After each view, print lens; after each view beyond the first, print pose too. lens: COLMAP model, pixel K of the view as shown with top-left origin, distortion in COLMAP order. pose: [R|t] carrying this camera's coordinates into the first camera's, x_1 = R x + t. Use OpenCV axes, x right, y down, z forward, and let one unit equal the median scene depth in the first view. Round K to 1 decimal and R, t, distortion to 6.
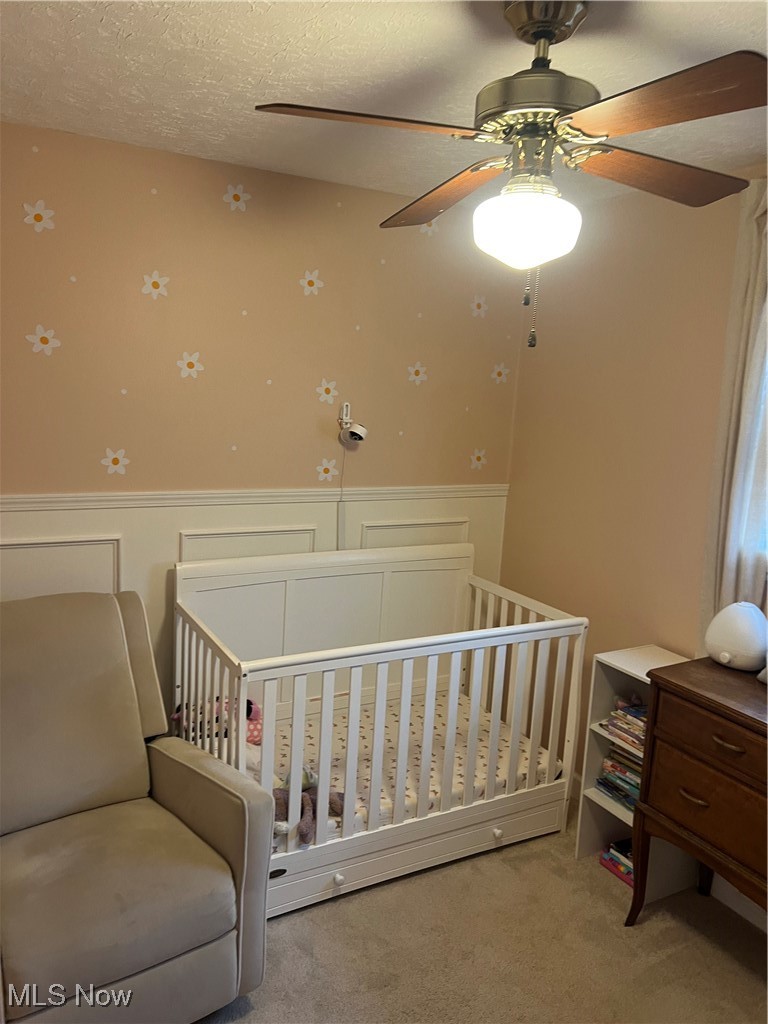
lens RADIAL K [[766.5, 0, 386.5], [0, 766.5, 514.0], [0, 0, 1]] dist [0.047052, -0.062182]
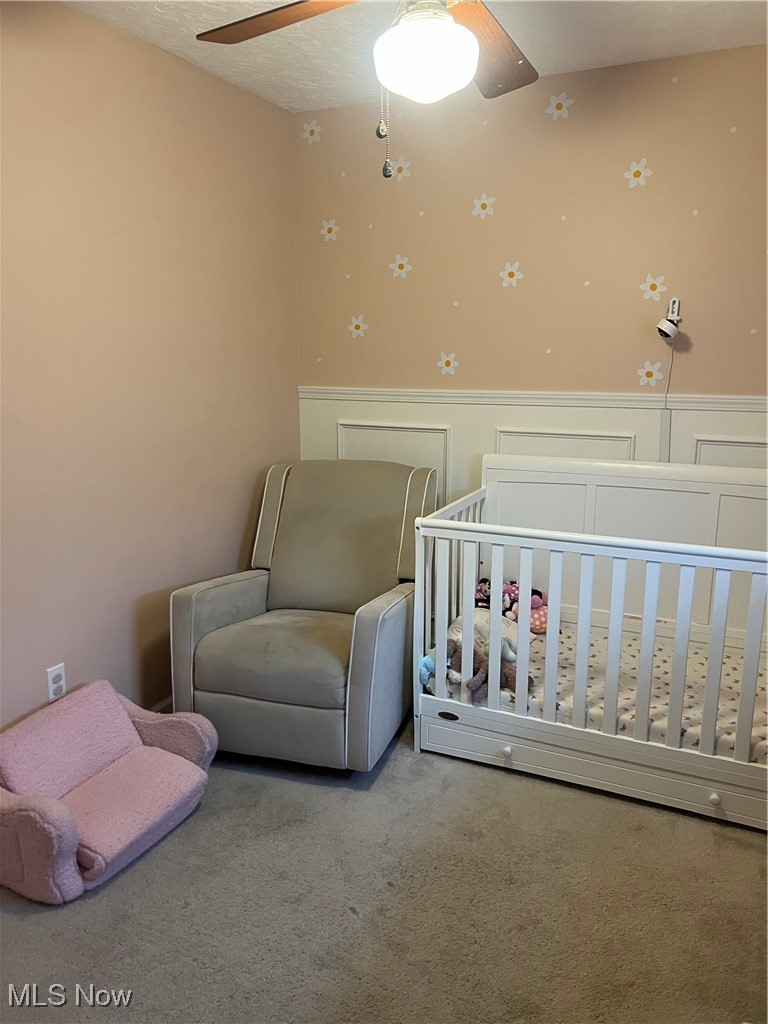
lens RADIAL K [[766.5, 0, 385.8], [0, 766.5, 511.0], [0, 0, 1]] dist [0.047052, -0.062182]
pose [[0.588022, 0.111601, -0.801109, 0.584506], [-0.107627, 0.992424, 0.059254, 0.101204], [0.801653, 0.051378, 0.595578, 0.219619]]
